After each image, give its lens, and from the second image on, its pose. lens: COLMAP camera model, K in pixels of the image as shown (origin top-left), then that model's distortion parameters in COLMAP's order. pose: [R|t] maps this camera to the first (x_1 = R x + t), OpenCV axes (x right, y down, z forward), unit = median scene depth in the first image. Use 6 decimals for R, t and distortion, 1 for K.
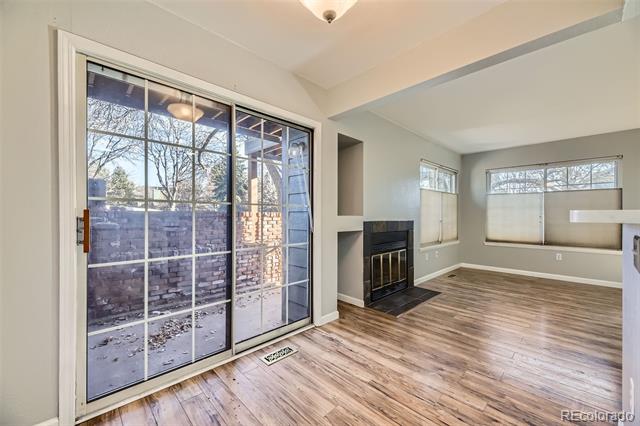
lens RADIAL K [[257.8, 0, 317.7], [0, 257.8, 215.6], [0, 0, 1]] dist [0.009160, -0.000688]
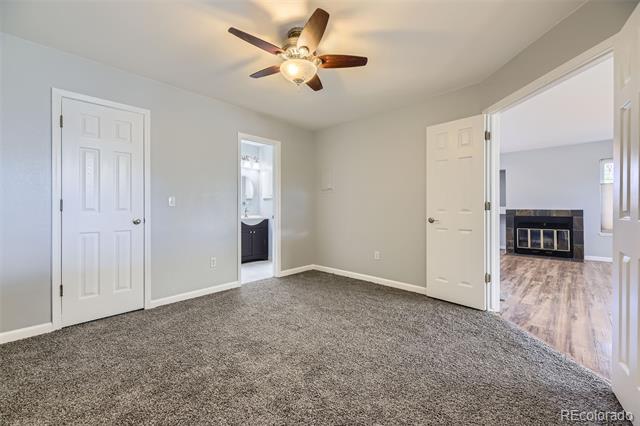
lens RADIAL K [[262.0, 0, 321.3], [0, 262.0, 207.5], [0, 0, 1]] dist [0.015493, -0.000152]
pose [[0.048674, -0.007303, -0.998788, 2.132935], [0.001430, 0.999973, -0.007242, 0.019216], [0.998814, -0.001076, 0.048684, -0.517506]]
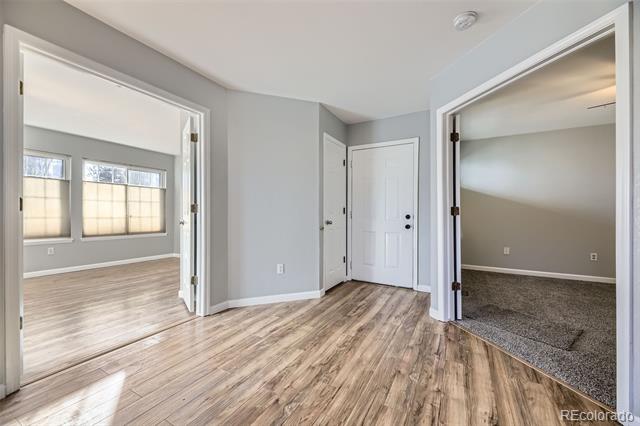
lens RADIAL K [[257.0, 0, 319.1], [0, 257.0, 212.5], [0, 0, 1]] dist [0.011343, -0.000579]
pose [[-0.290022, 0.003445, 0.957014, 1.043117], [-0.003786, 0.999982, -0.004747, 0.021493], [-0.957013, -0.005000, -0.290003, 0.677493]]
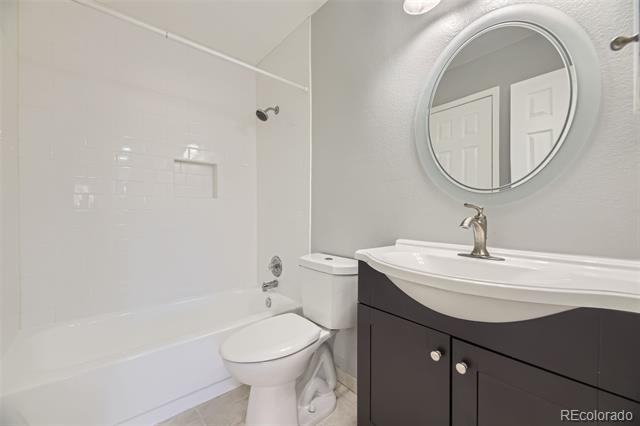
lens RADIAL K [[257.0, 0, 319.1], [0, 257.0, 212.5], [0, 0, 1]] dist [0.011343, -0.000579]
pose [[-0.998457, -0.003208, 0.055435, 0.608782], [-0.003185, 0.999995, 0.000498, 0.017527], [-0.055436, 0.000320, -0.998462, -0.609948]]
